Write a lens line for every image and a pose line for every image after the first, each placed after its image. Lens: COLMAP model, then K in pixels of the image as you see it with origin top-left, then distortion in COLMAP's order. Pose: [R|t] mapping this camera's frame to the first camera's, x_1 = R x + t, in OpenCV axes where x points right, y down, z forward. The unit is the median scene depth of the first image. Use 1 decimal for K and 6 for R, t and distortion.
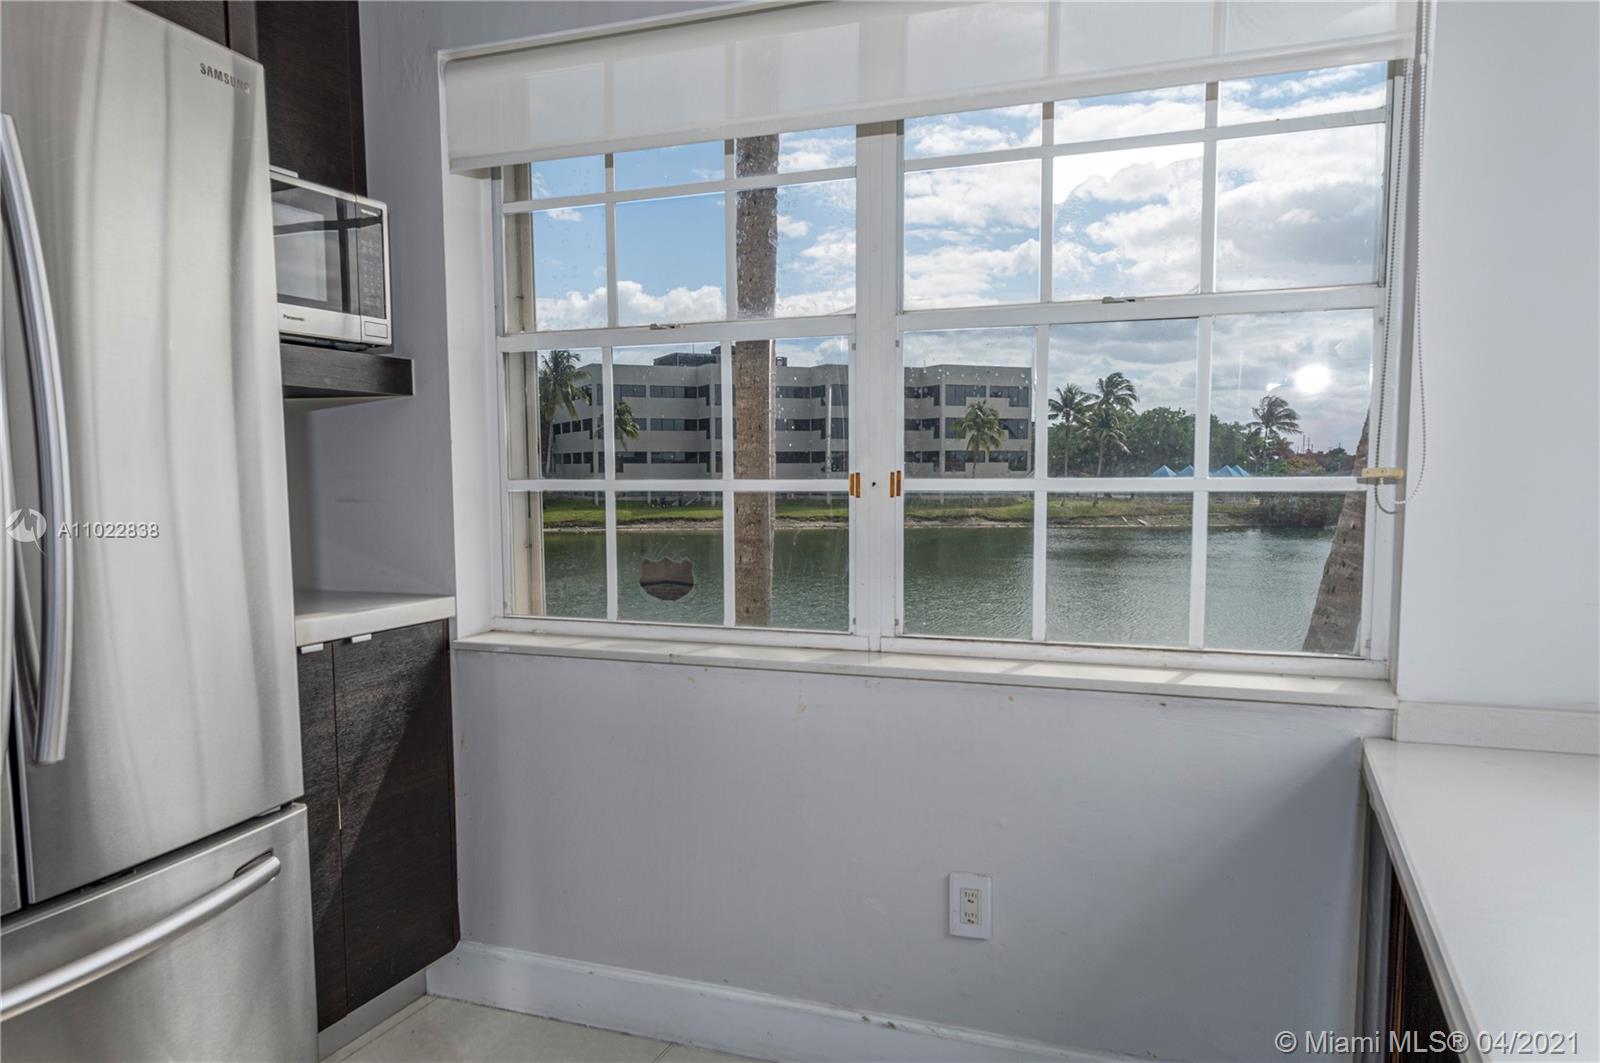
lens RADIAL K [[1154.8, 0, 800.6], [0, 1154.8, 586.4], [0, 0, 1]] dist [0.054954, 0.000688]
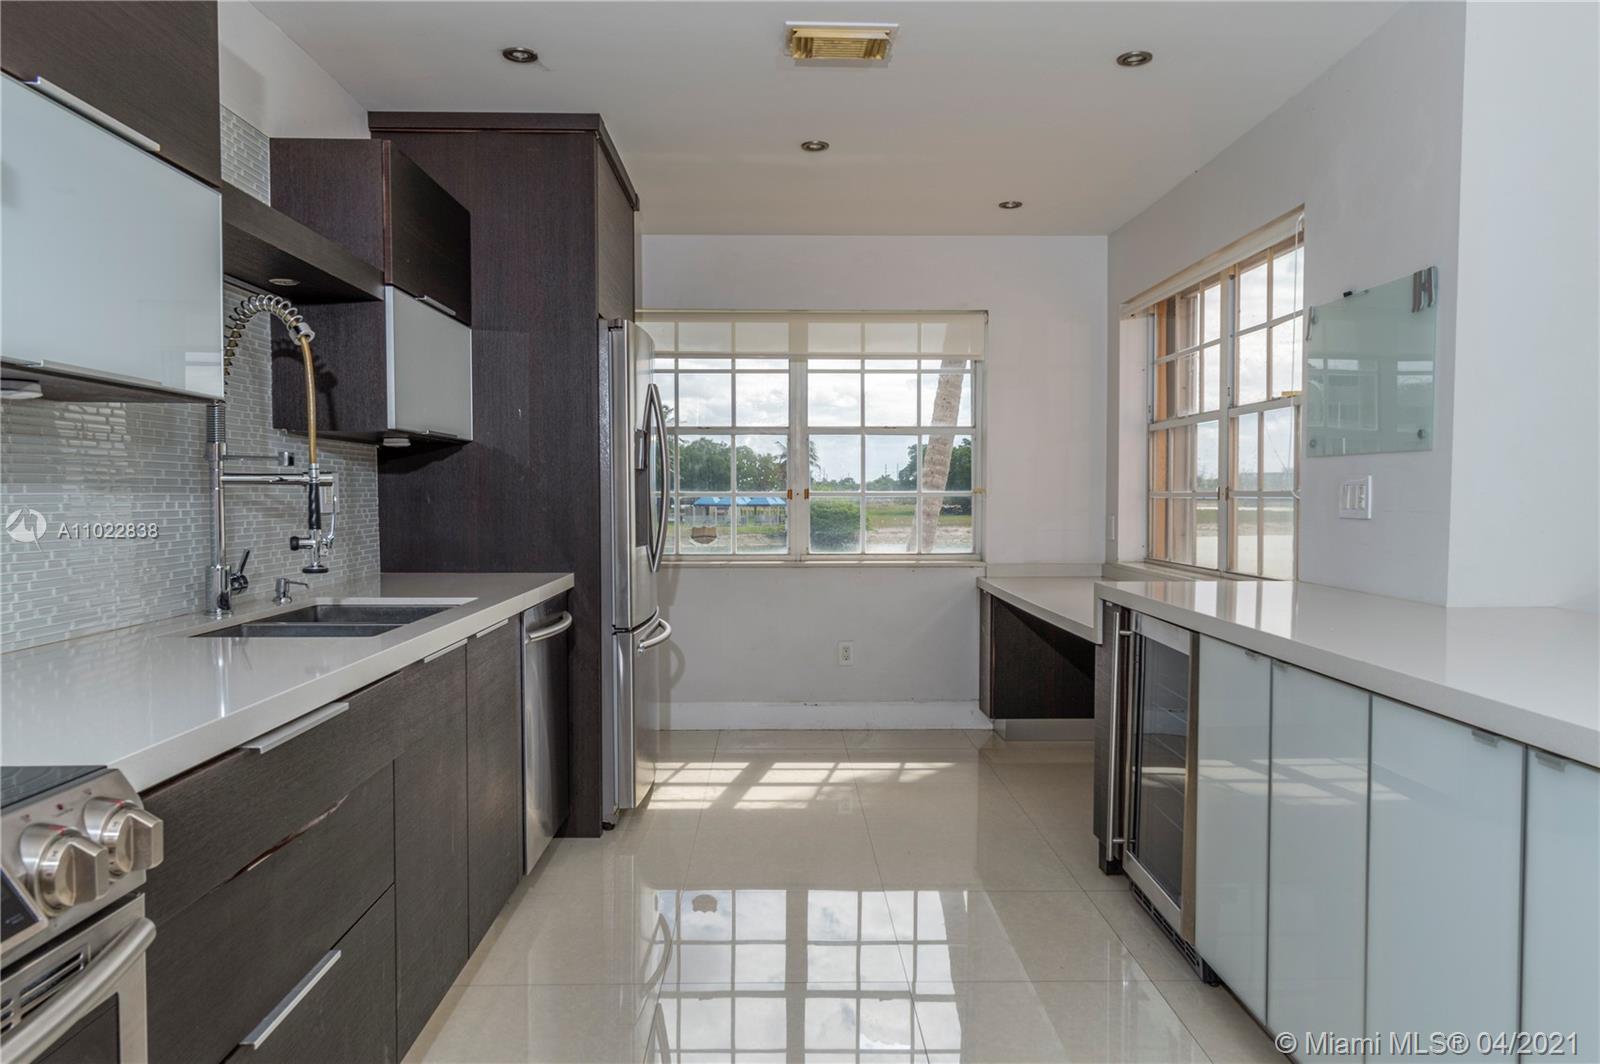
lens RADIAL K [[1119.8, 0, 801.8], [0, 1119.8, 538.6], [0, 0, 1]] dist [0.007872, 0.001545]
pose [[0.926040, -0.013597, 0.377179, -0.892506], [0.036632, 0.997871, -0.053966, 0.148498], [-0.375642, 0.063792, 0.924567, -1.310902]]
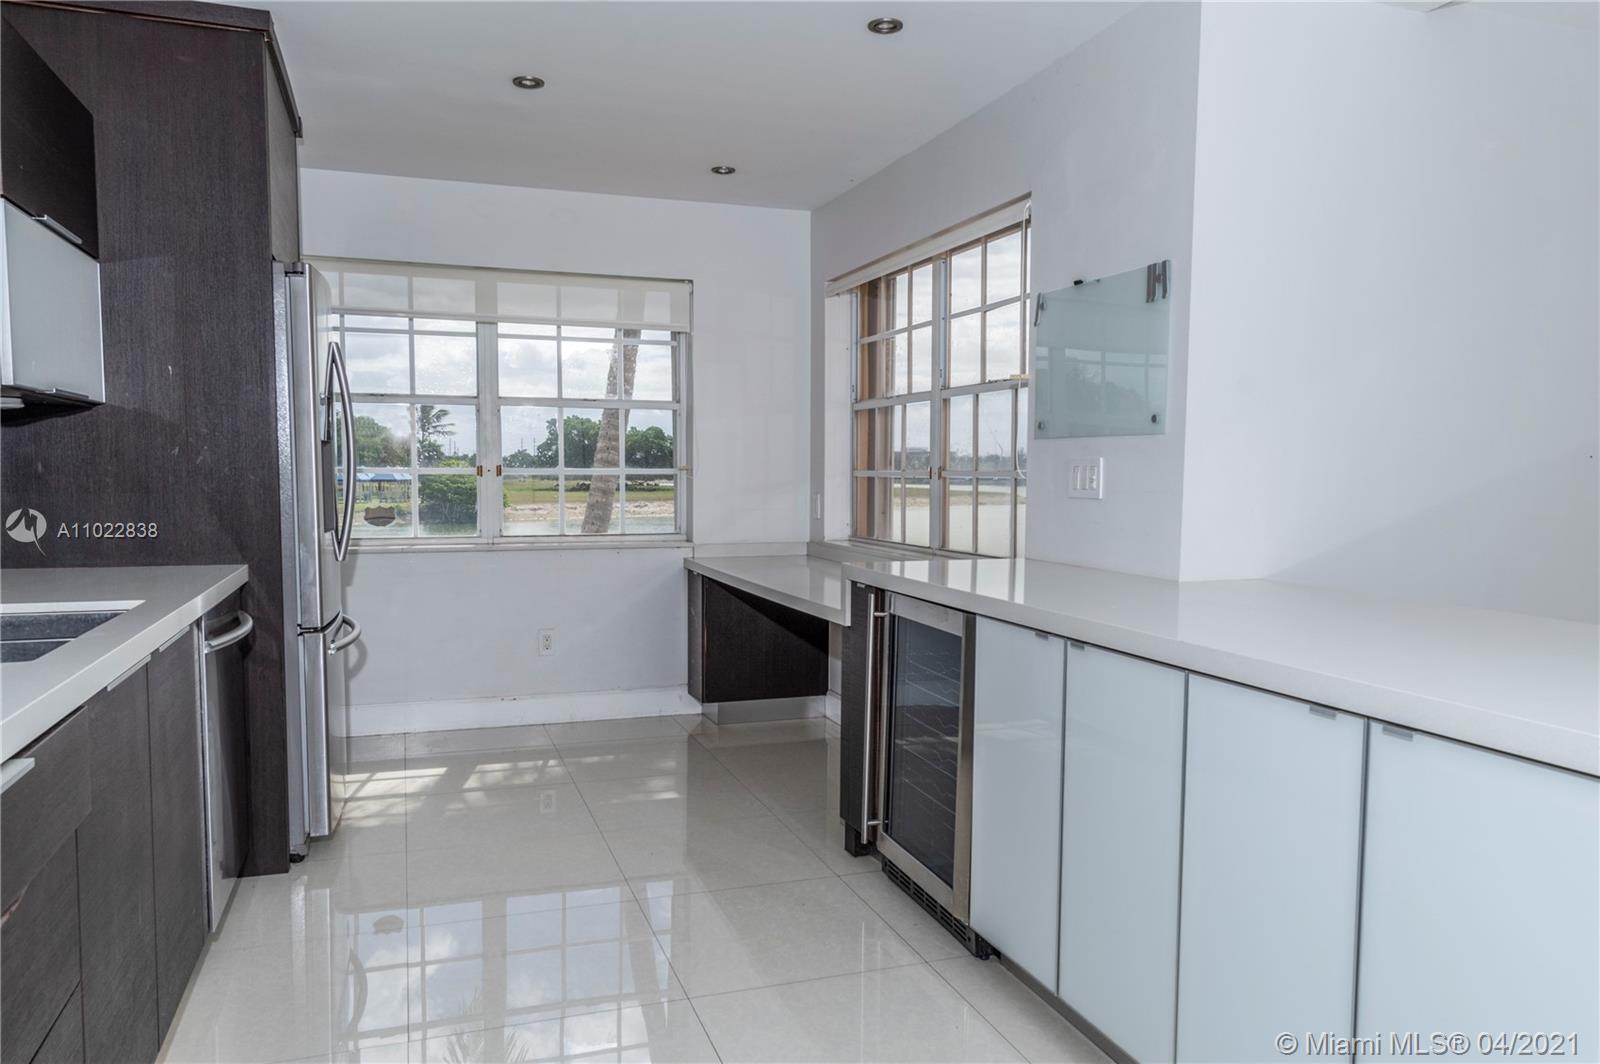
lens RADIAL K [[1120.7, 0, 800.8], [0, 1120.7, 554.9], [0, 0, 1]] dist [0.000664, 0.002247]
pose [[0.758861, -0.043012, 0.649830, -0.968130], [0.058724, 0.998271, -0.002502, 0.128266], [-0.648599, 0.040059, 0.760075, -1.140926]]
